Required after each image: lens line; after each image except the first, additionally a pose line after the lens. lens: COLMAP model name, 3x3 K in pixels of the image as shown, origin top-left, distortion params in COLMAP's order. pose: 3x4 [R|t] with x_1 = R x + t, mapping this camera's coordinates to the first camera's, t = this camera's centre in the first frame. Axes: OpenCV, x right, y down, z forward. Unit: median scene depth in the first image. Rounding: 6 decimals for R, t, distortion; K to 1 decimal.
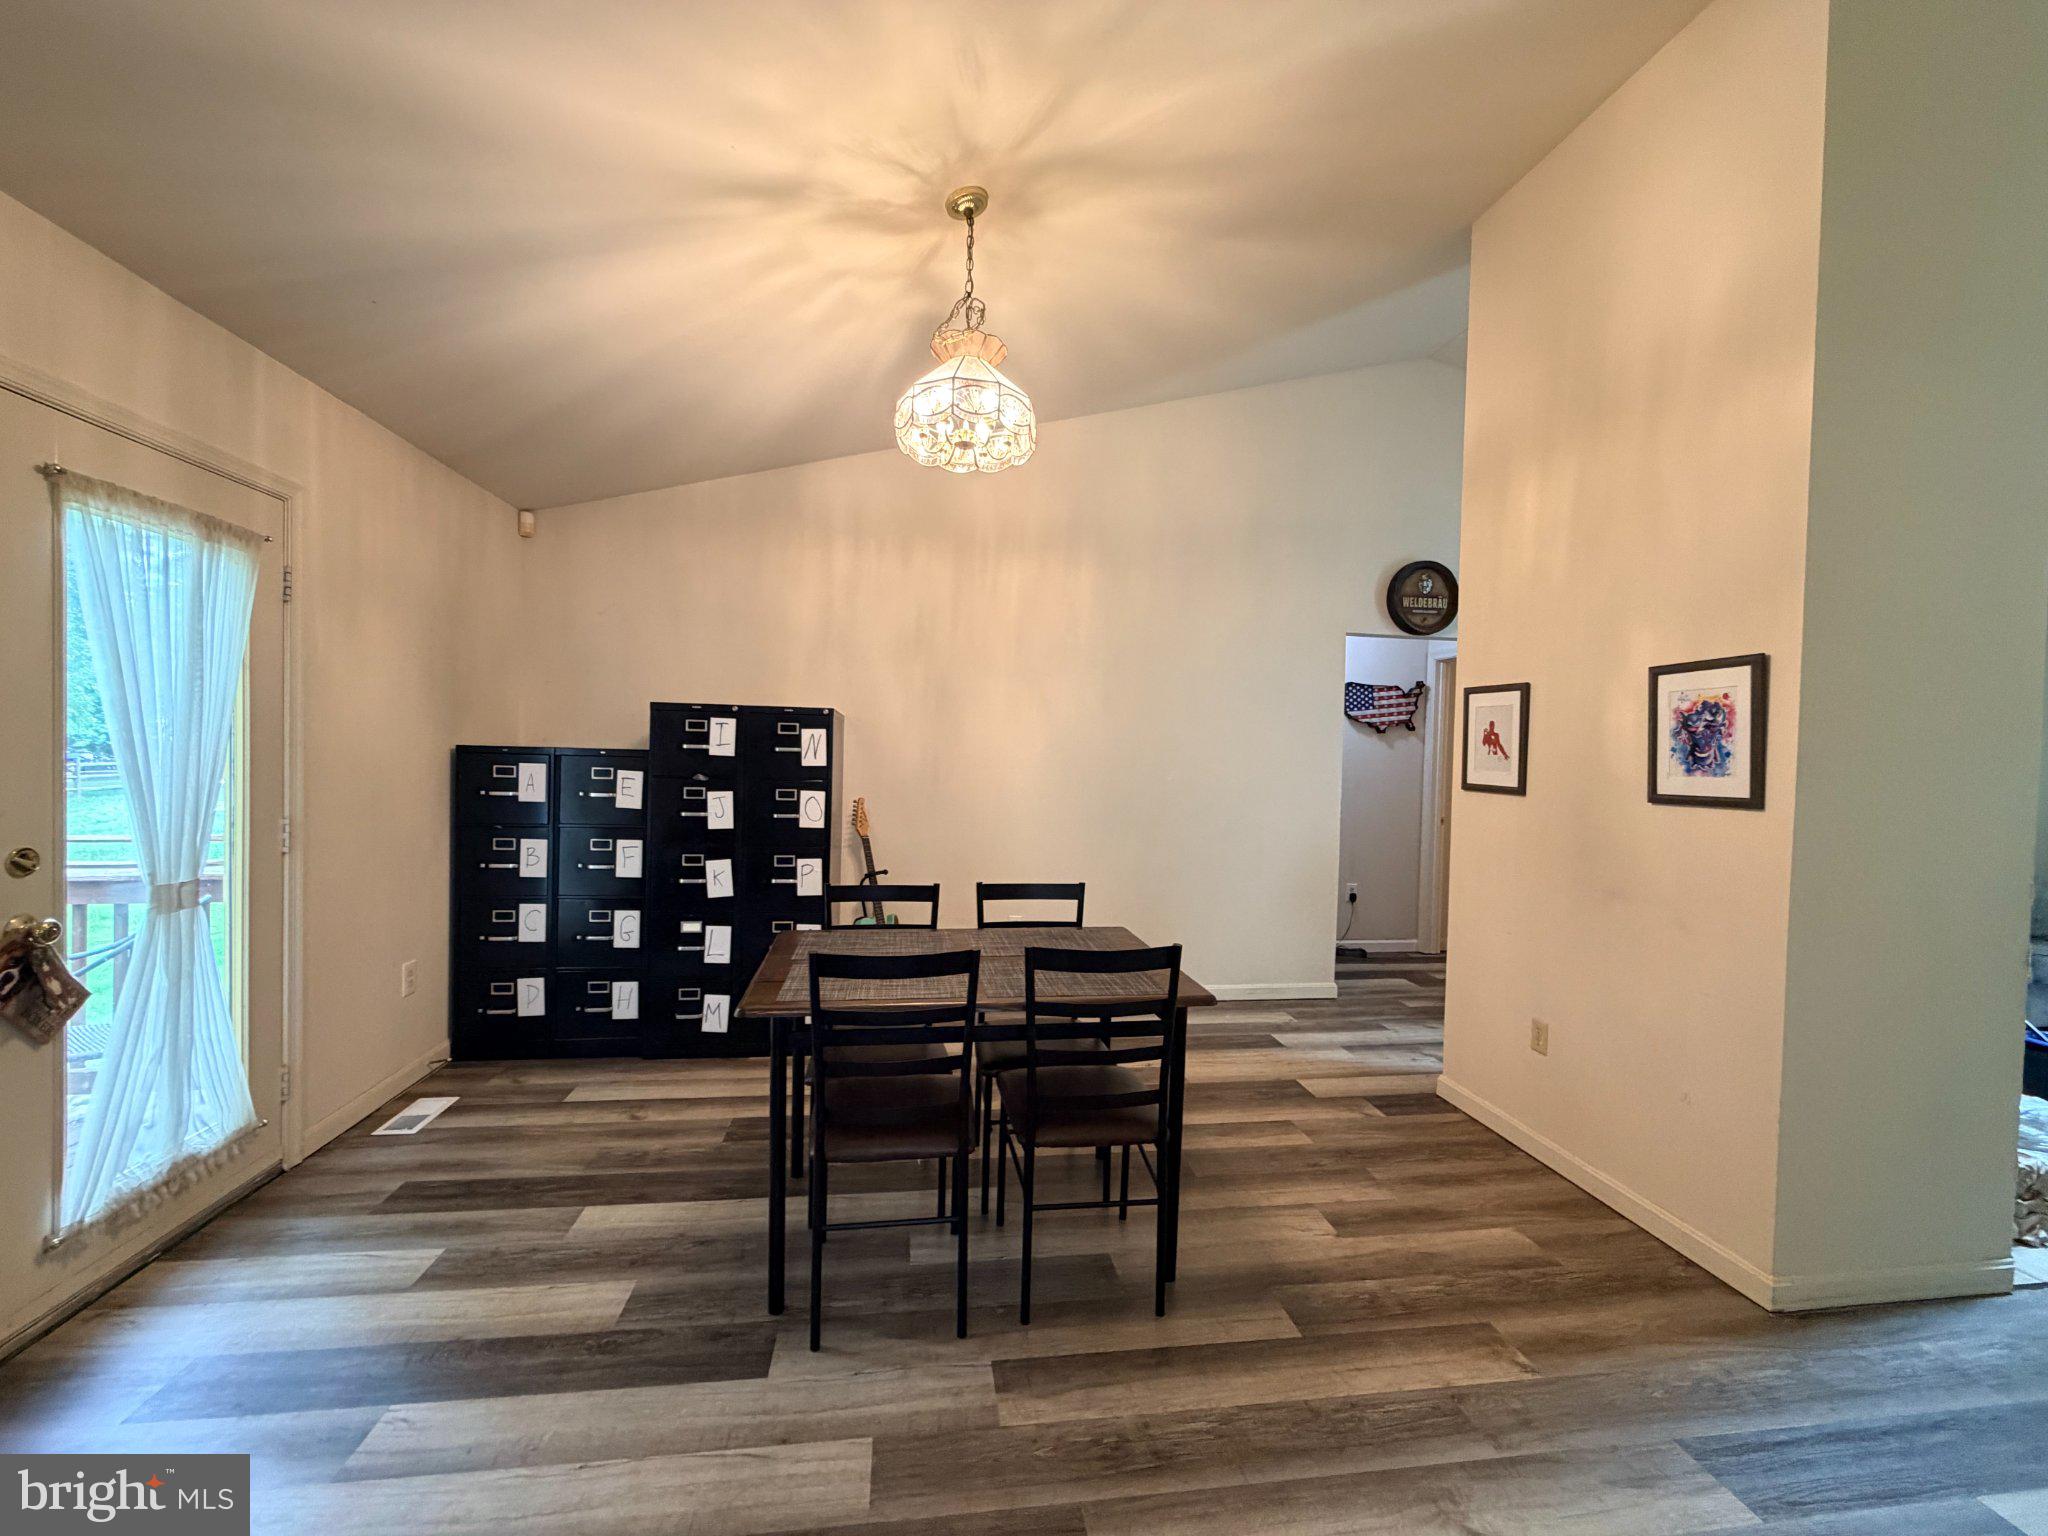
lens RADIAL K [[817.2, 0, 1027.6], [0, 817.2, 766.1], [0, 0, 1]] dist [0.005828, -0.000591]
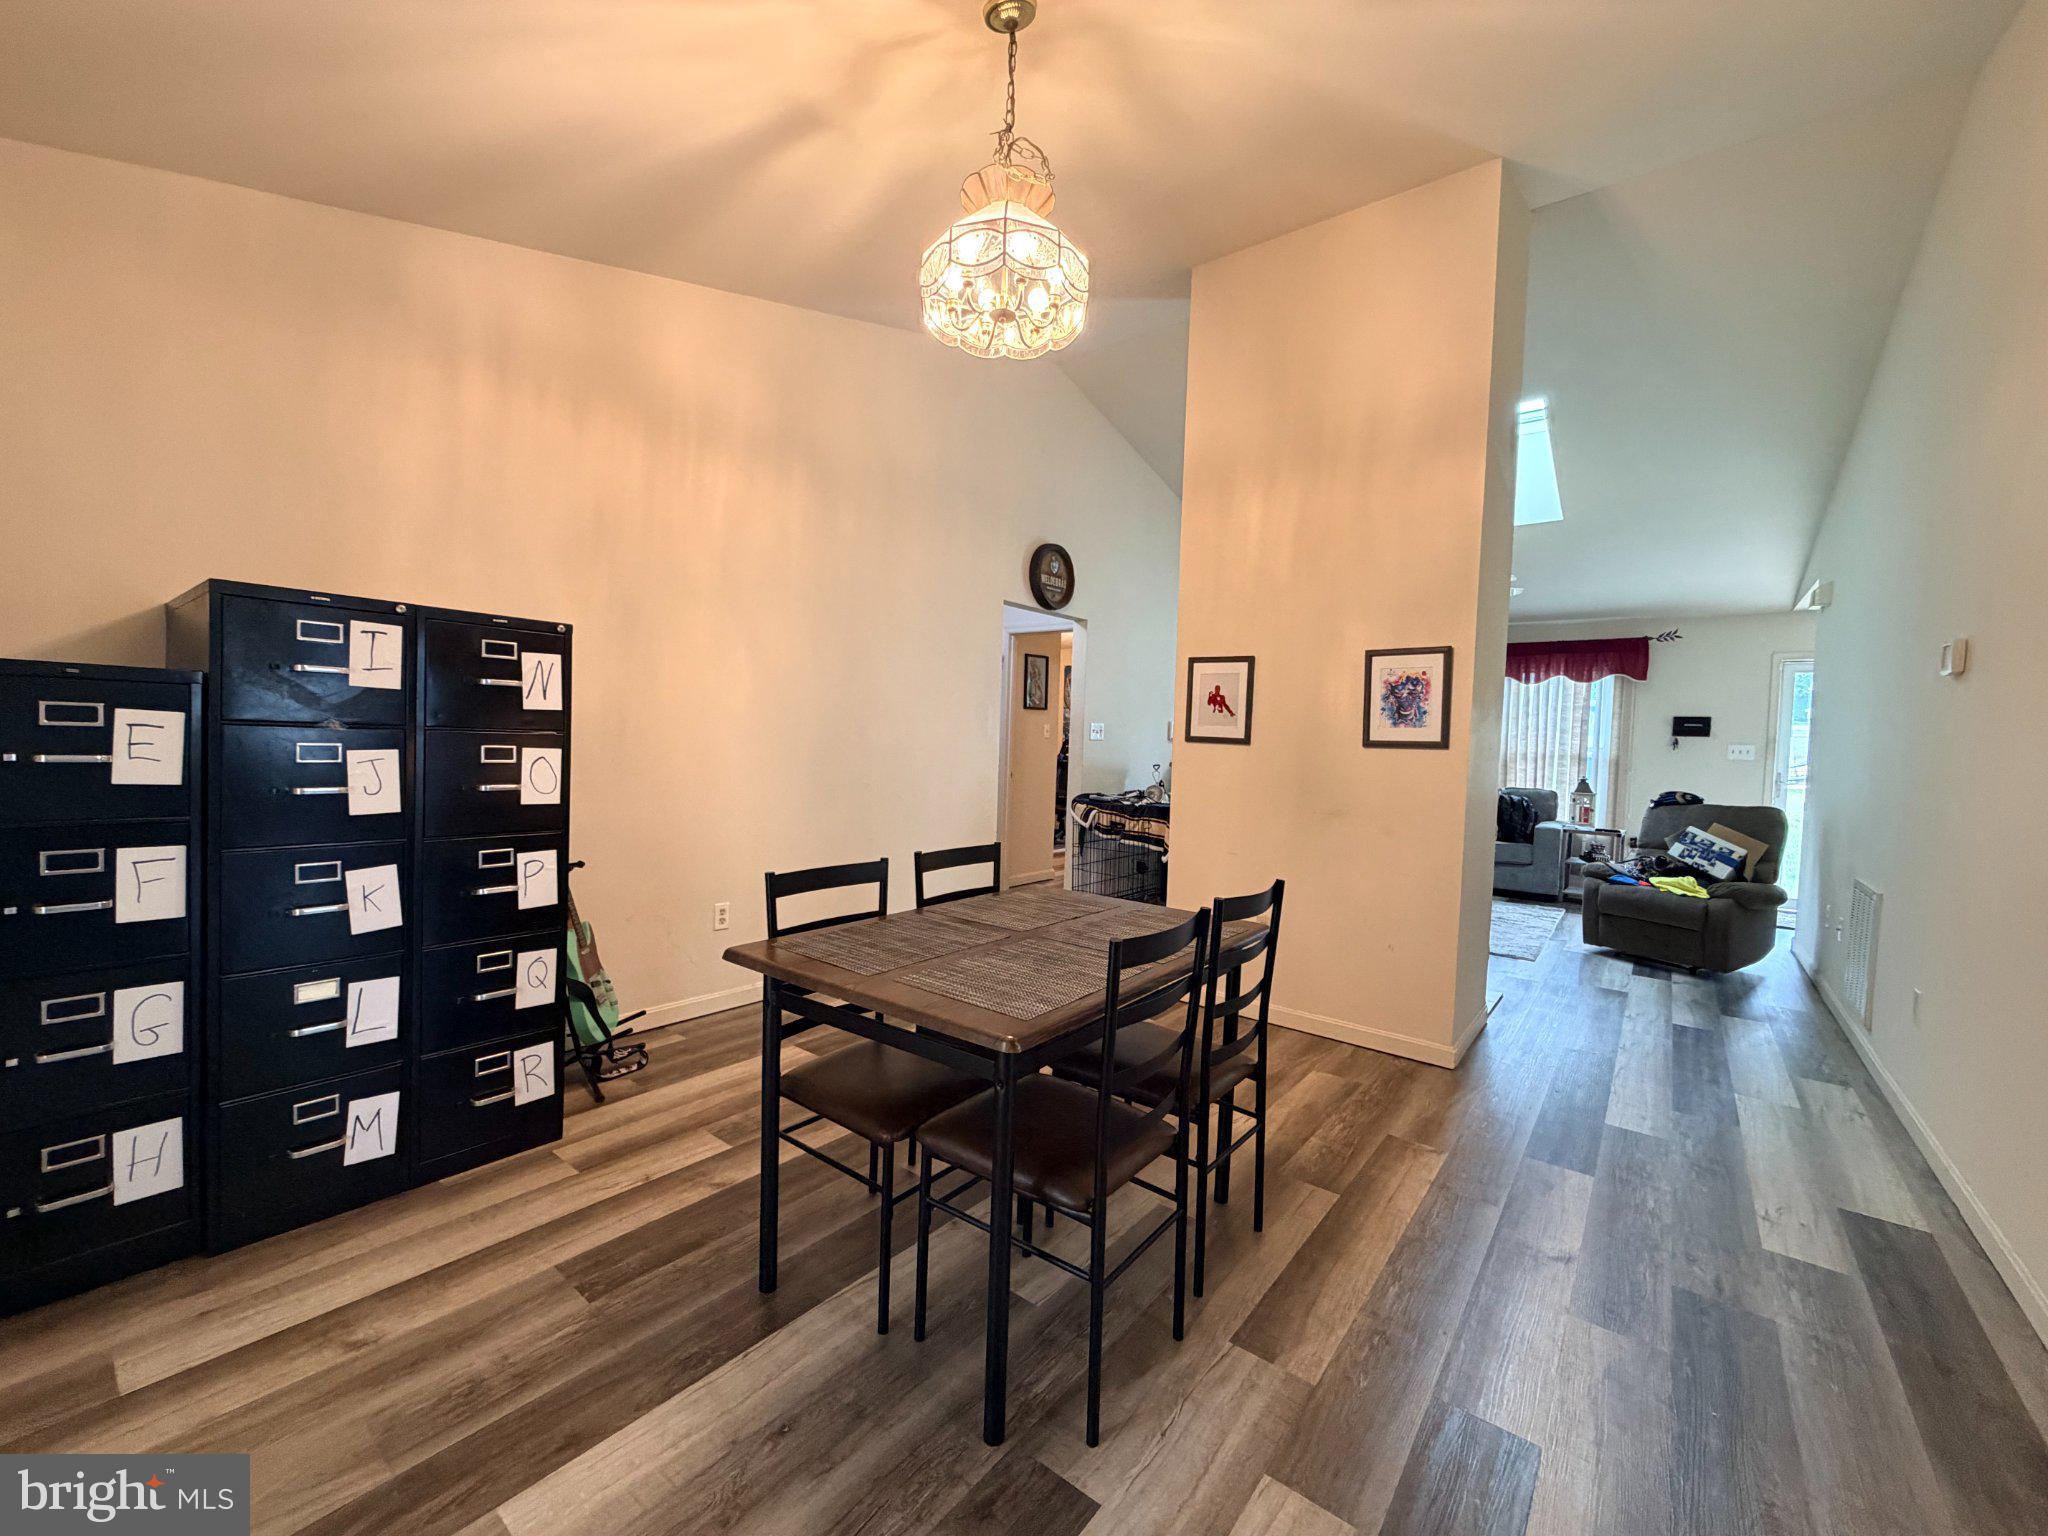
lens RADIAL K [[817.2, 0, 1015.2], [0, 817.2, 765.2], [0, 0, 1]] dist [0.005828, -0.000591]
pose [[0.728816, -0.022145, 0.684351, -0.446004], [-0.004090, 0.999318, 0.036693, 0.018948], [-0.684697, -0.029542, 0.728229, 0.266597]]
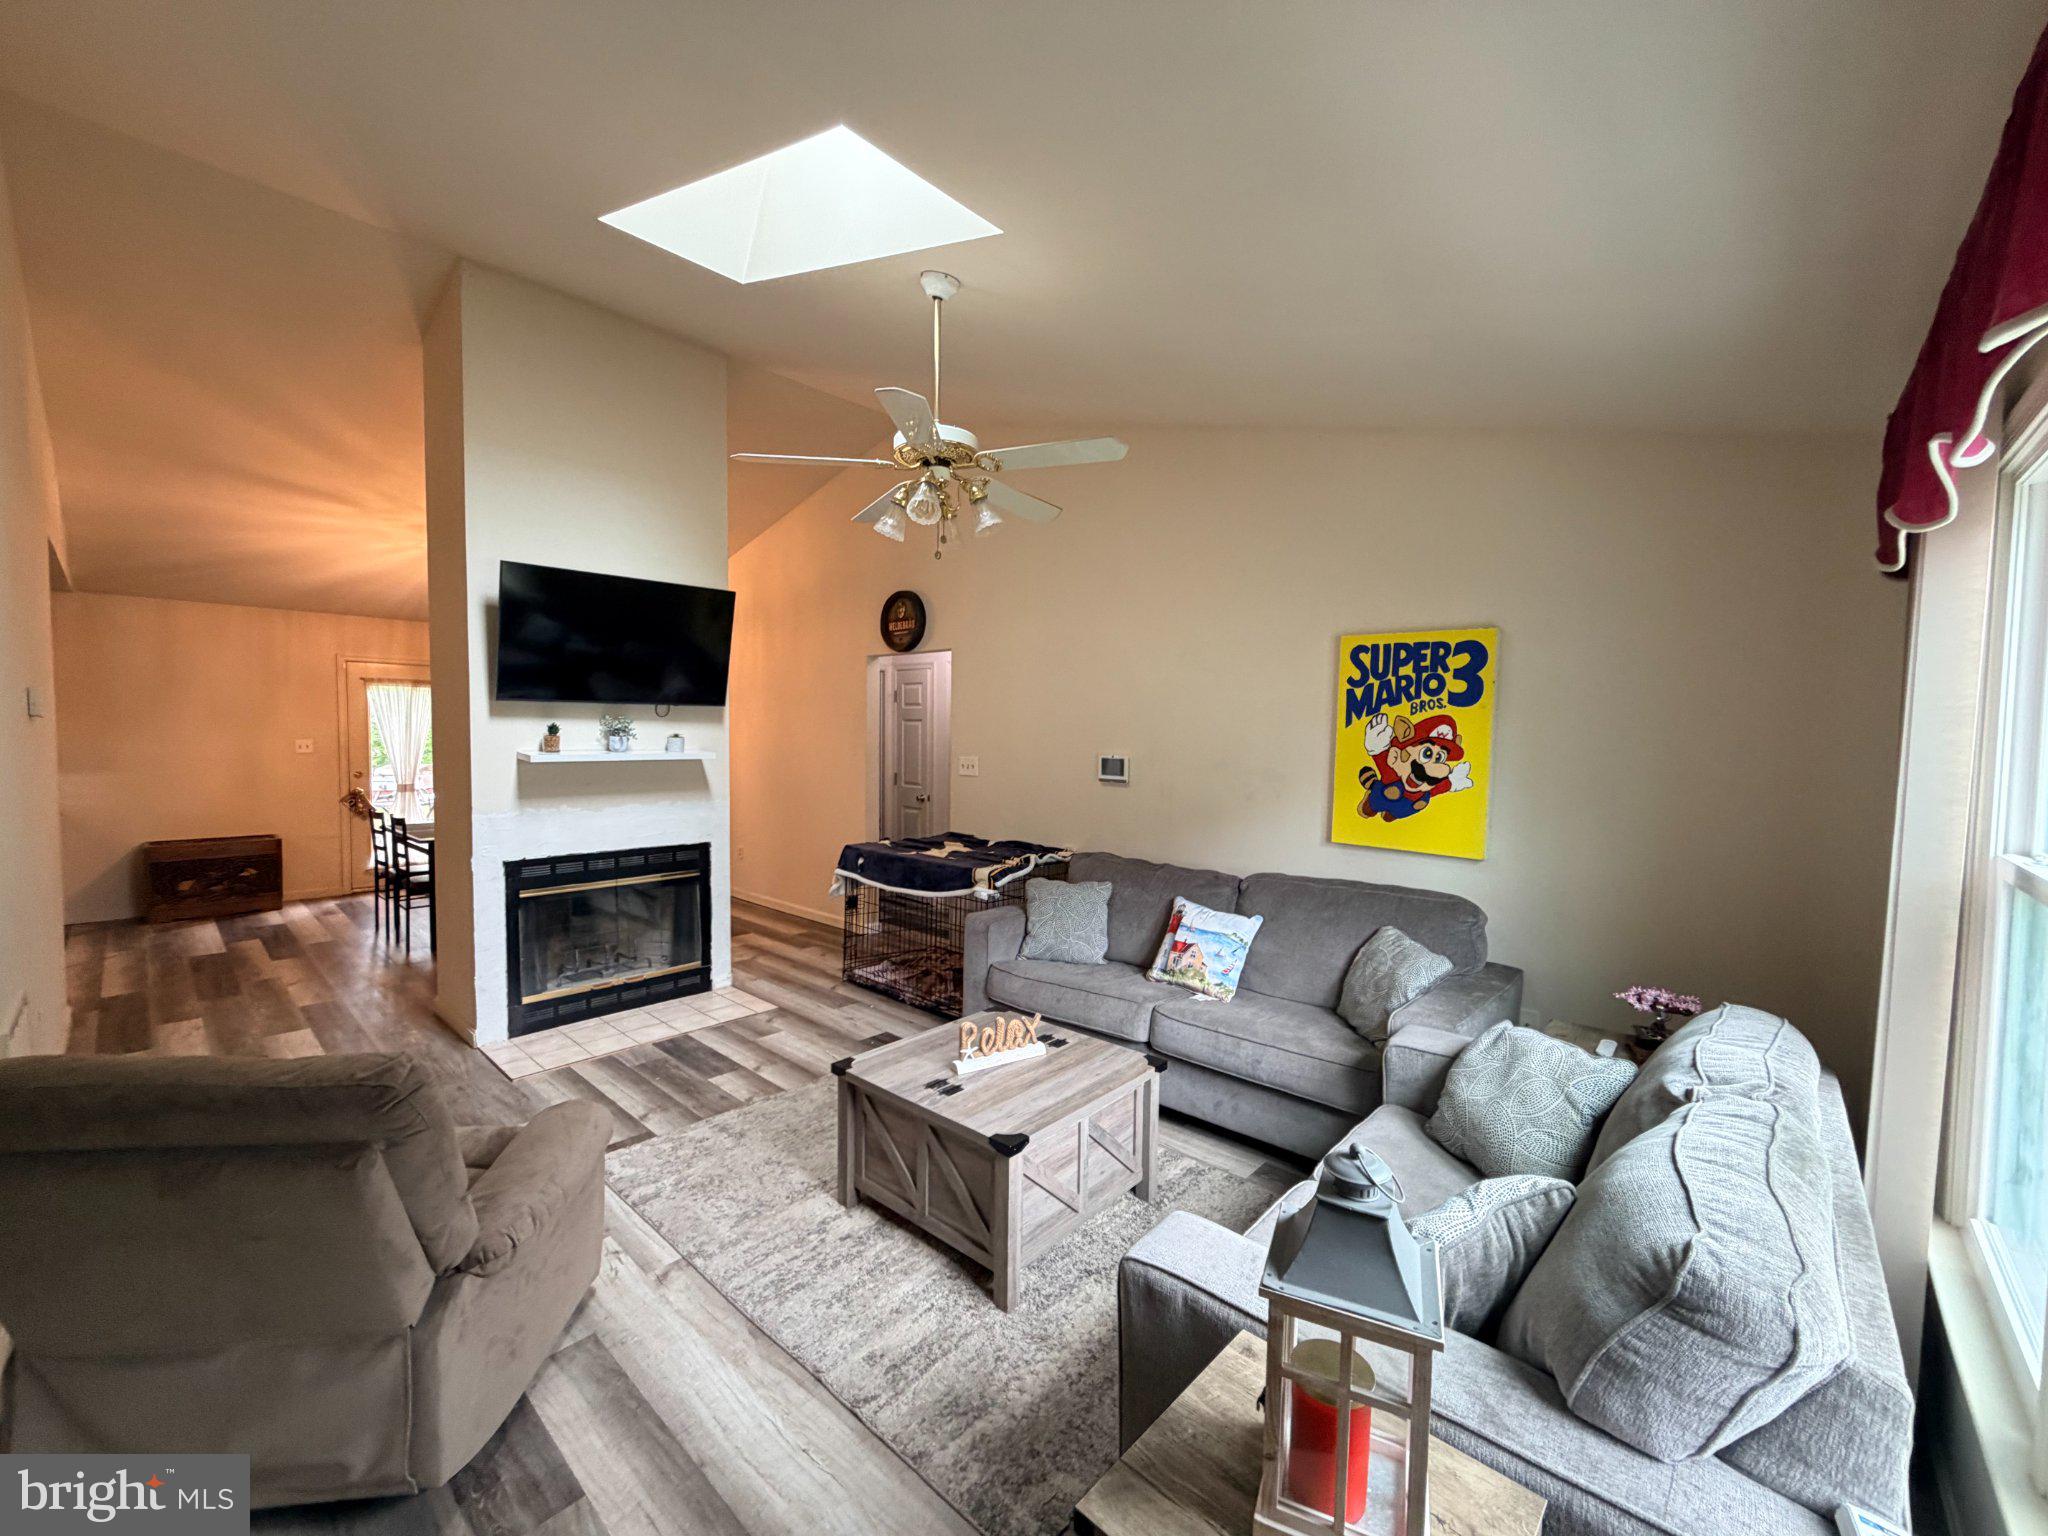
lens RADIAL K [[817.2, 0, 1029.7], [0, 817.2, 766.9], [0, 0, 1]] dist [0.005828, -0.000591]
pose [[0.629843, 0.020855, -0.776443, 2.058205], [-0.012575, 0.999782, 0.016653, -0.015326], [0.776621, -0.000725, 0.629968, 0.504399]]
